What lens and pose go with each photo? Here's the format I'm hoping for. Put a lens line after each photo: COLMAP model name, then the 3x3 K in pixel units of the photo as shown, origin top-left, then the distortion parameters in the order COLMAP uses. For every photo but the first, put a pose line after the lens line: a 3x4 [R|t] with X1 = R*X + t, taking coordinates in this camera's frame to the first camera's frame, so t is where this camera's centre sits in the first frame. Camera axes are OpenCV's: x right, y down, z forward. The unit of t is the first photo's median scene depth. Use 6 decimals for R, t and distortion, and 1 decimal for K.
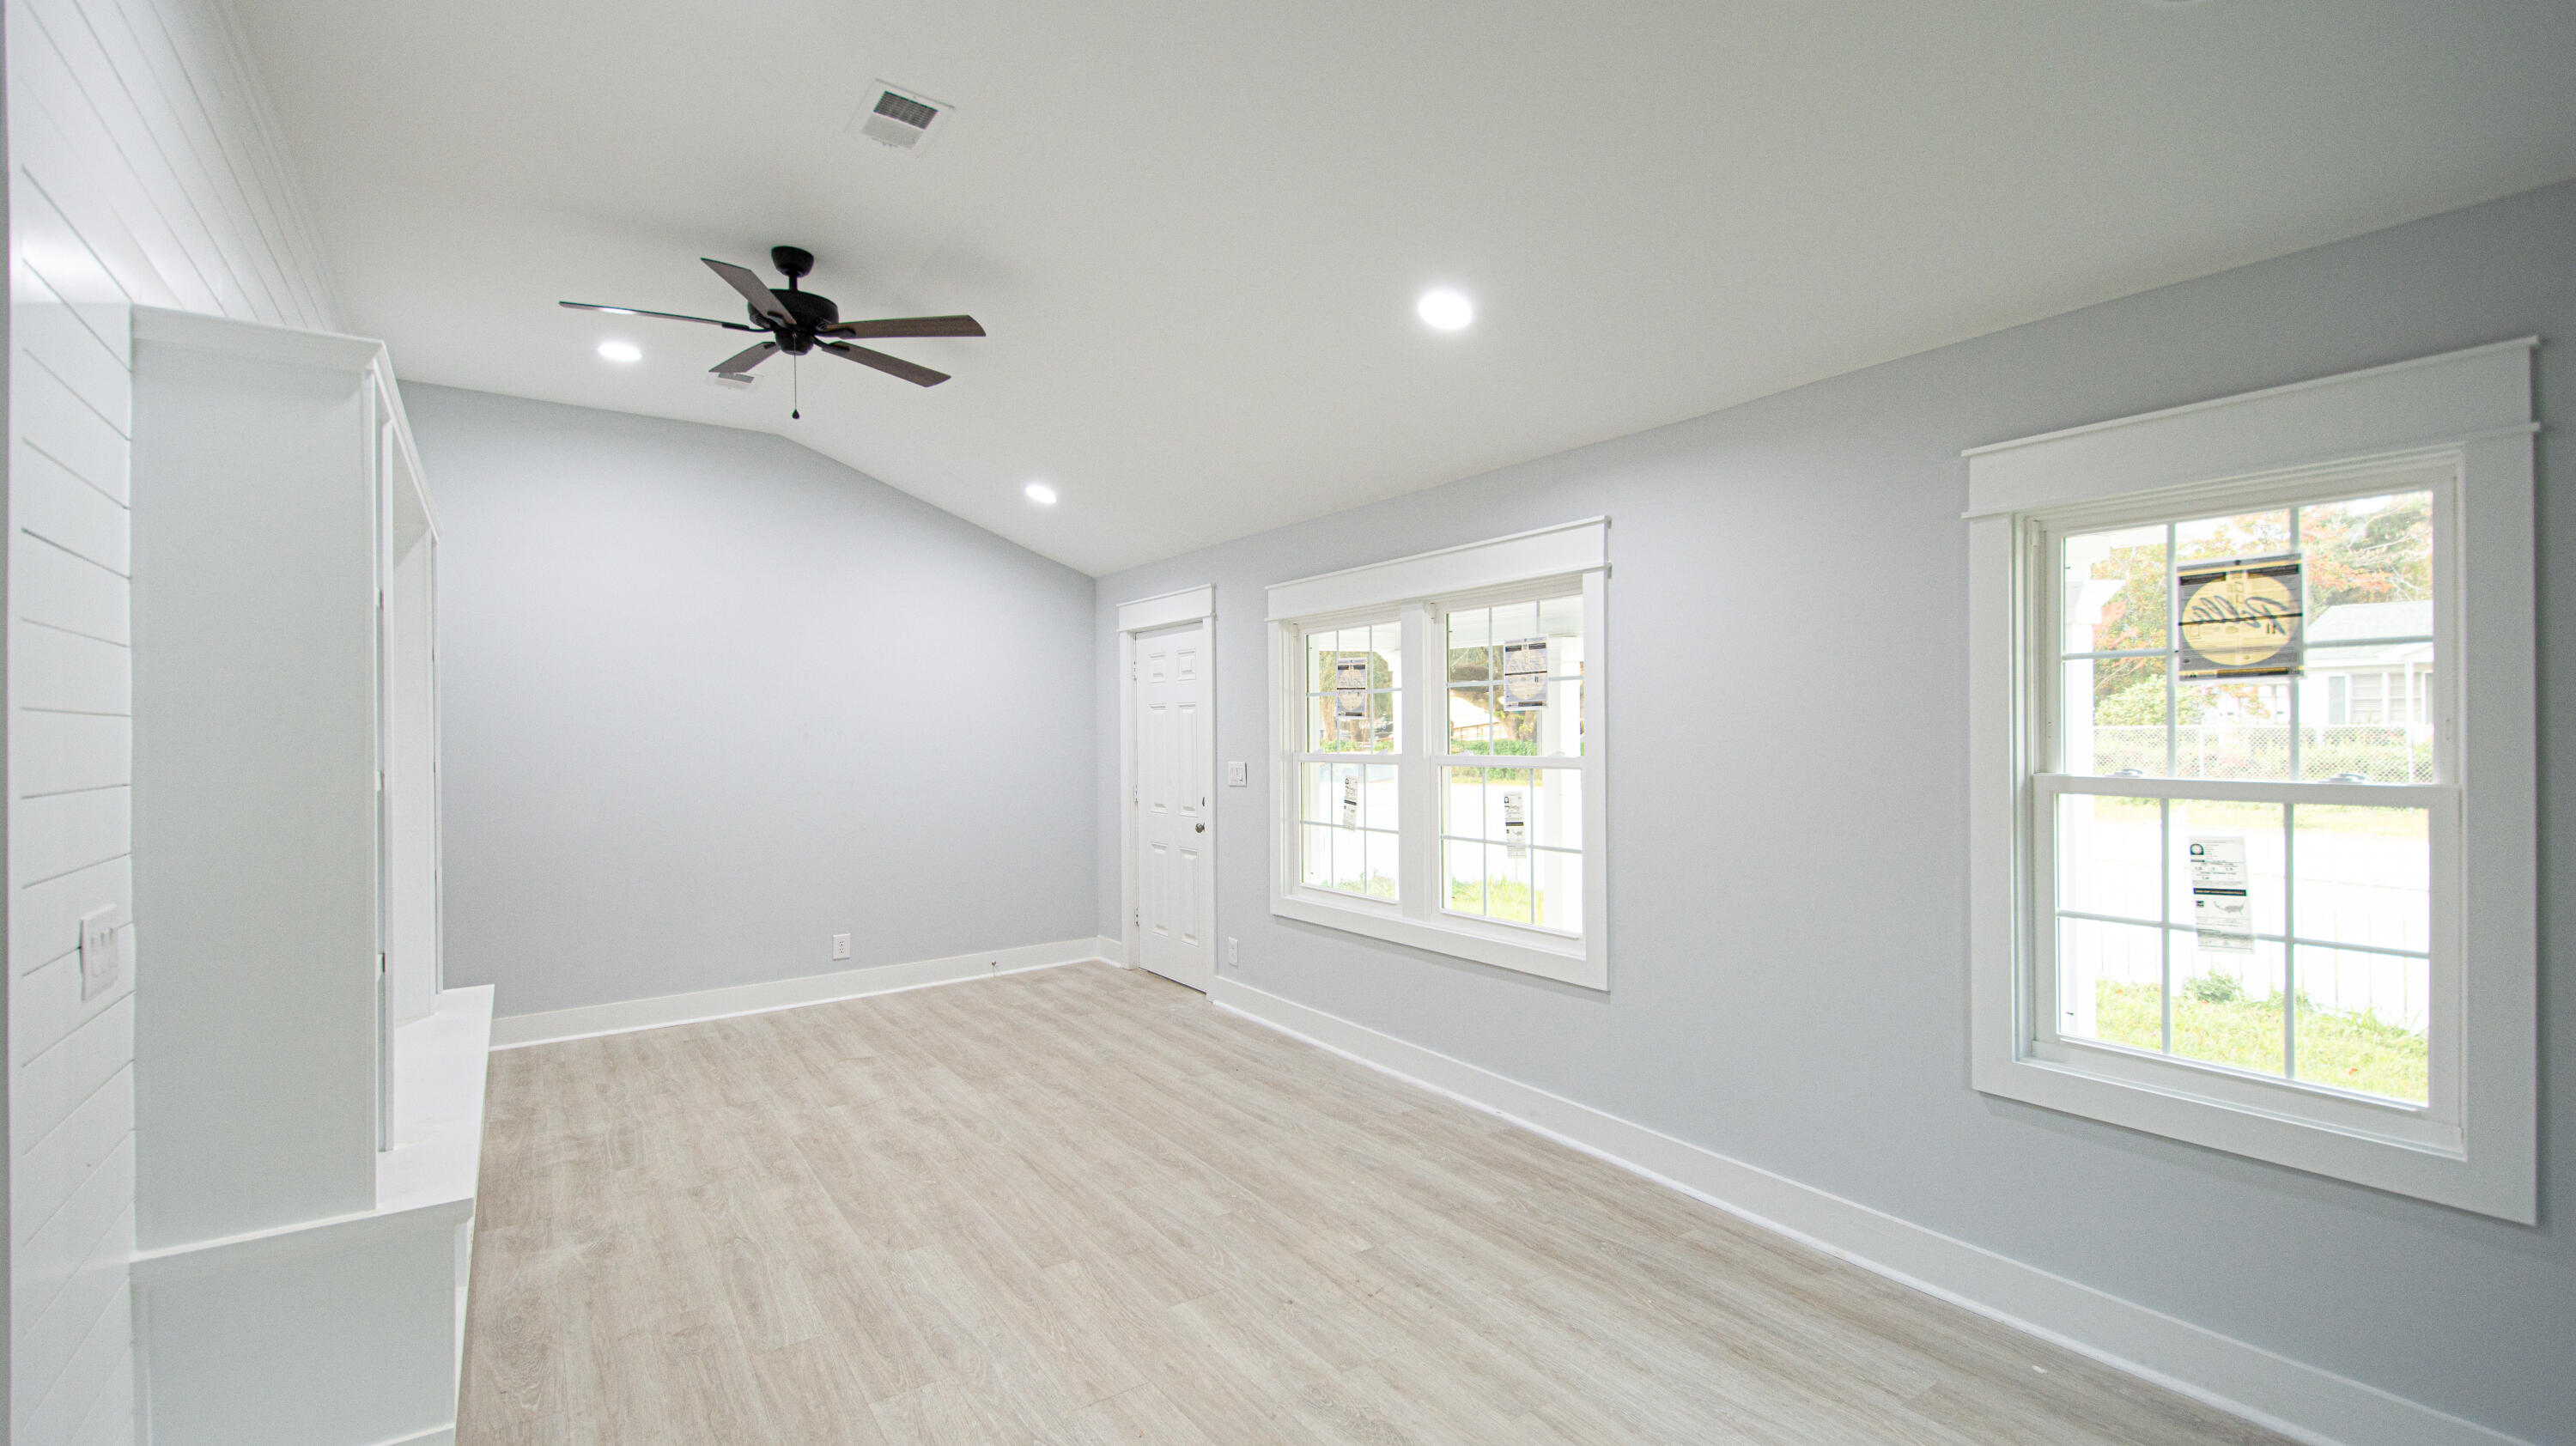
lens RADIAL K [[1131.8, 0, 1281.8], [0, 1131.8, 763.4], [0, 0, 1]] dist [0.043918, -0.026376]
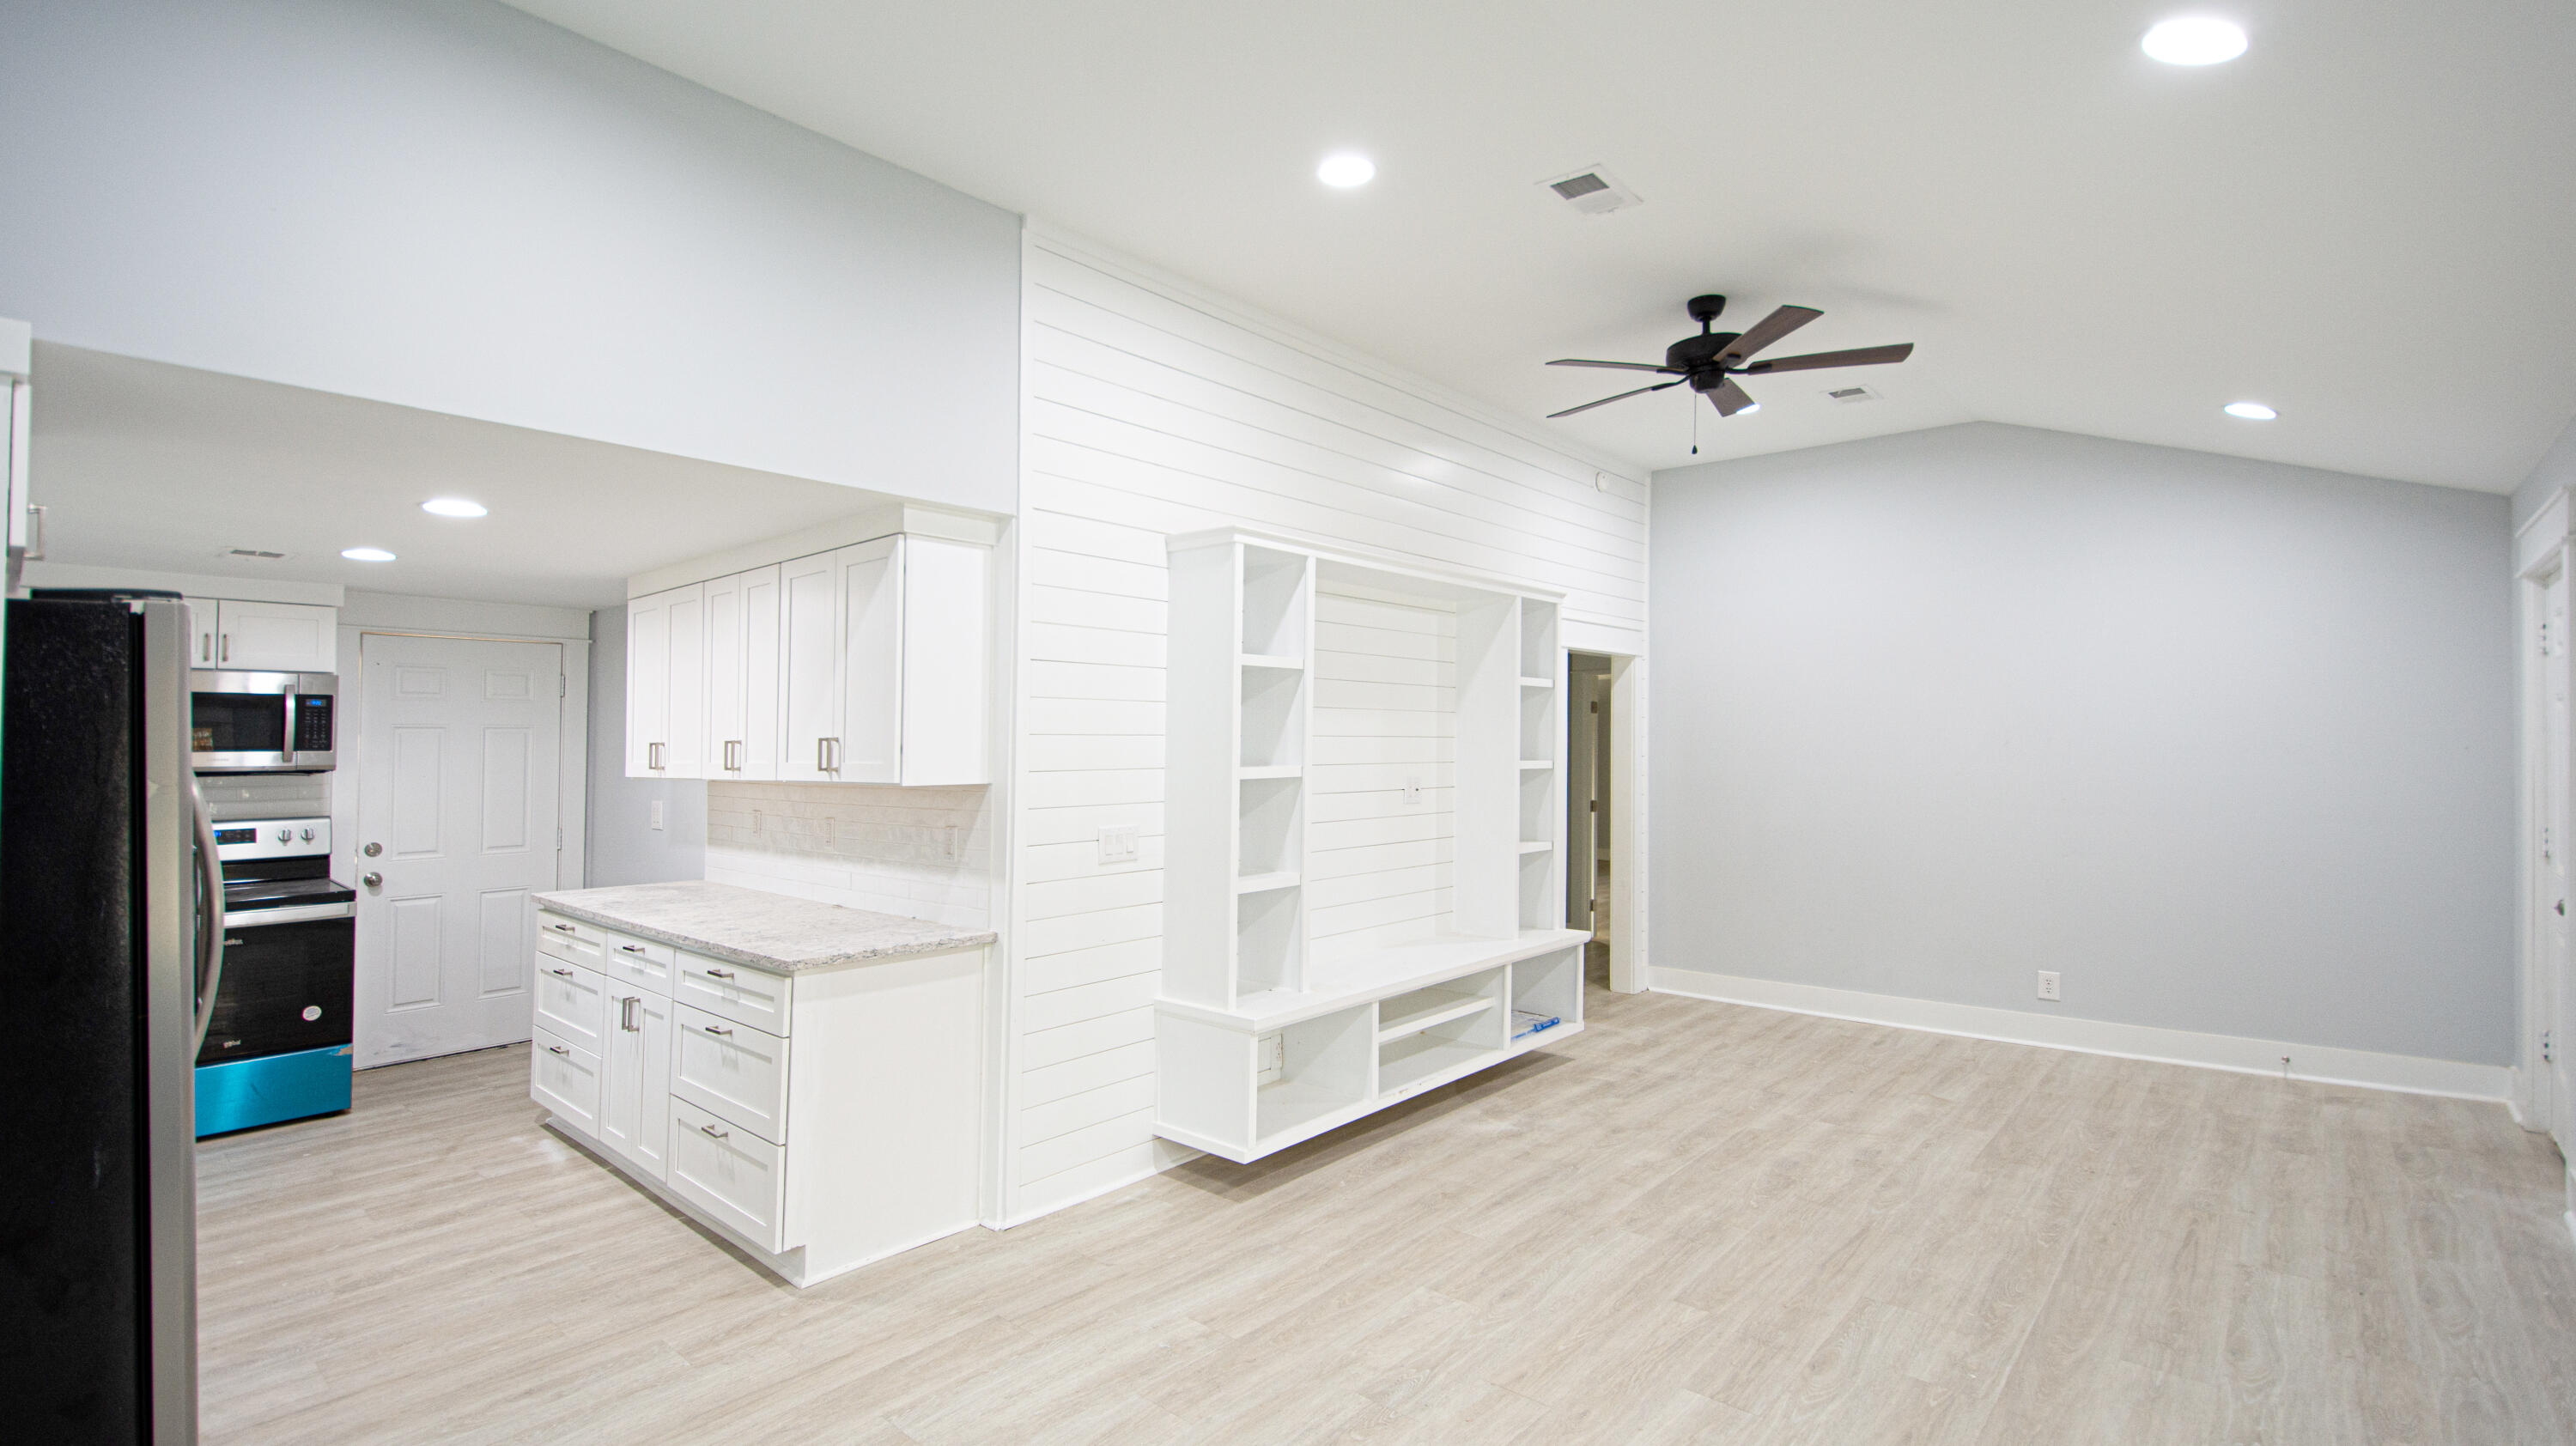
lens RADIAL K [[1131.8, 0, 1281.8], [0, 1131.8, 763.4], [0, 0, 1]] dist [0.043918, -0.026376]
pose [[0.261715, 0.025165, -0.964817, 0.450950], [-0.024893, 0.999503, 0.019317, -0.017455], [0.964824, 0.018962, 0.262212, 0.296125]]
